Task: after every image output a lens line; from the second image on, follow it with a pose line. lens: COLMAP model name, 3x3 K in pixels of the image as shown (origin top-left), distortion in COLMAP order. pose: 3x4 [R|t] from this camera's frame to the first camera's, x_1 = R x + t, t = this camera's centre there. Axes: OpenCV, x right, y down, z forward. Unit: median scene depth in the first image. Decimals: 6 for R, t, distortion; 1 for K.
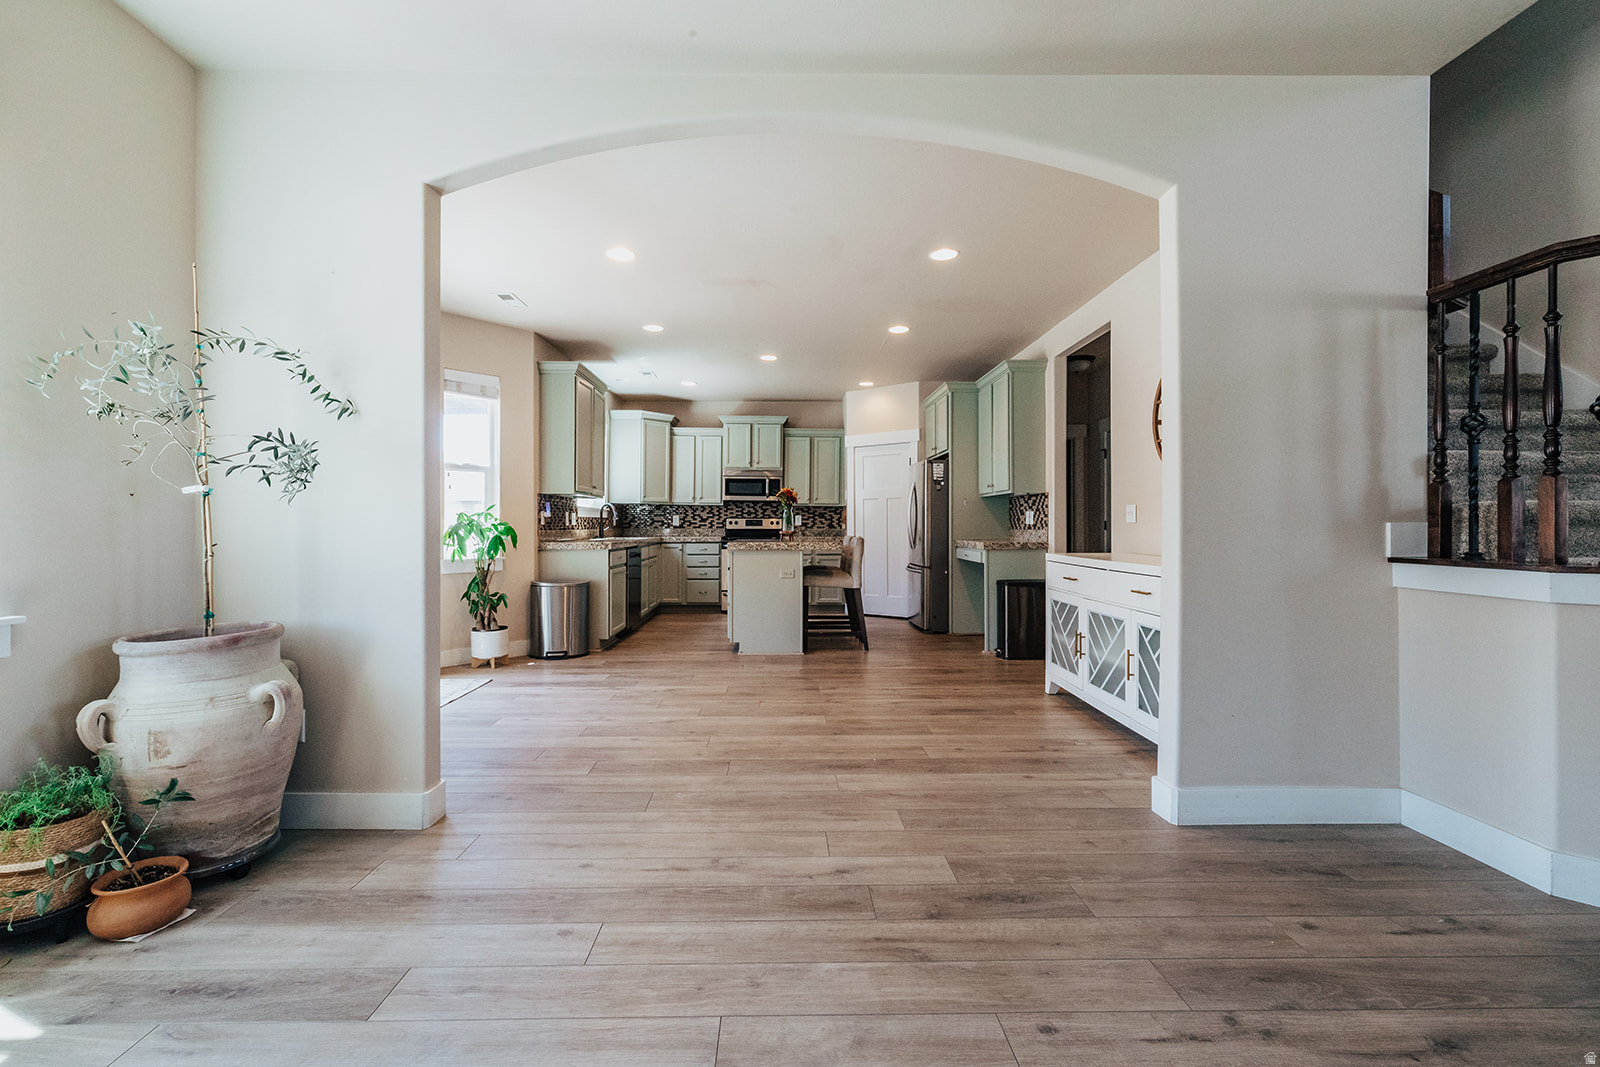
lens RADIAL K [[673.7, 0, 800.0], [0, 673.7, 533.5], [0, 0, 1]] dist [0.002362, 0.000364]
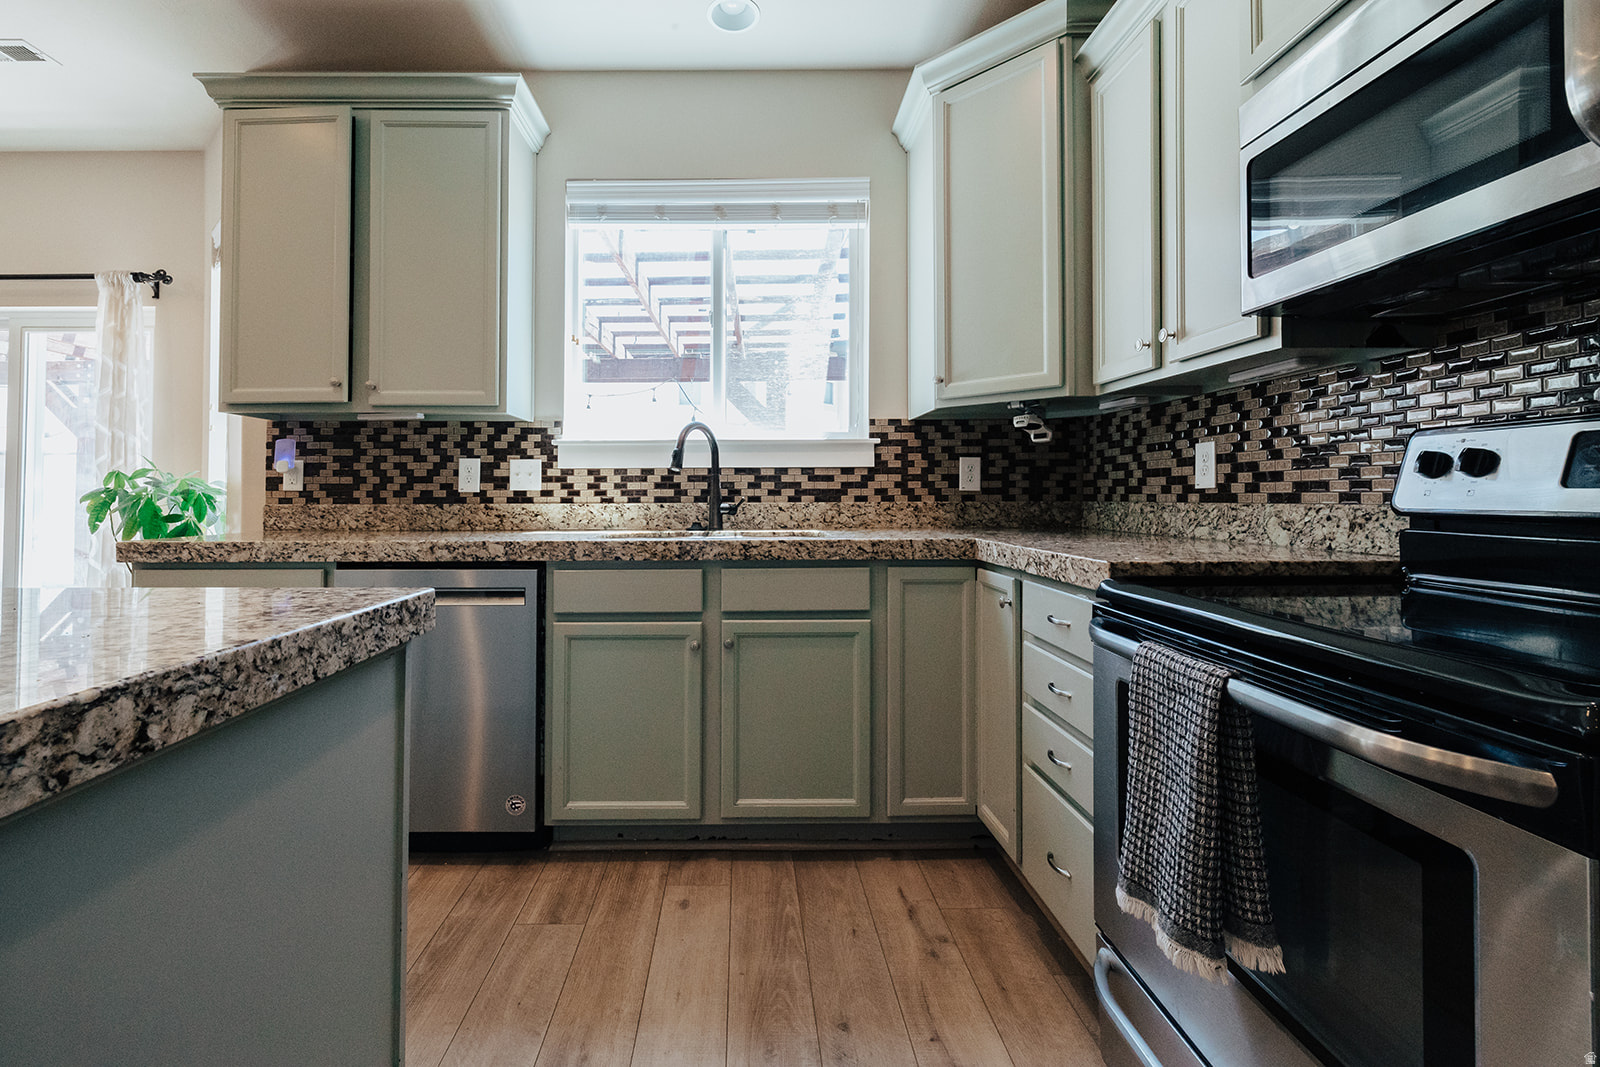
lens RADIAL K [[691.1, 0, 800.0], [0, 691.1, 483.0], [0, 0, 1]] dist [0.000596, 0.000075]
pose [[-0.013289, -0.016175, -0.999781, 0.042550], [-0.002318, 0.999867, -0.016146, -0.011779], [0.999909, 0.002103, -0.013324, 1.039898]]
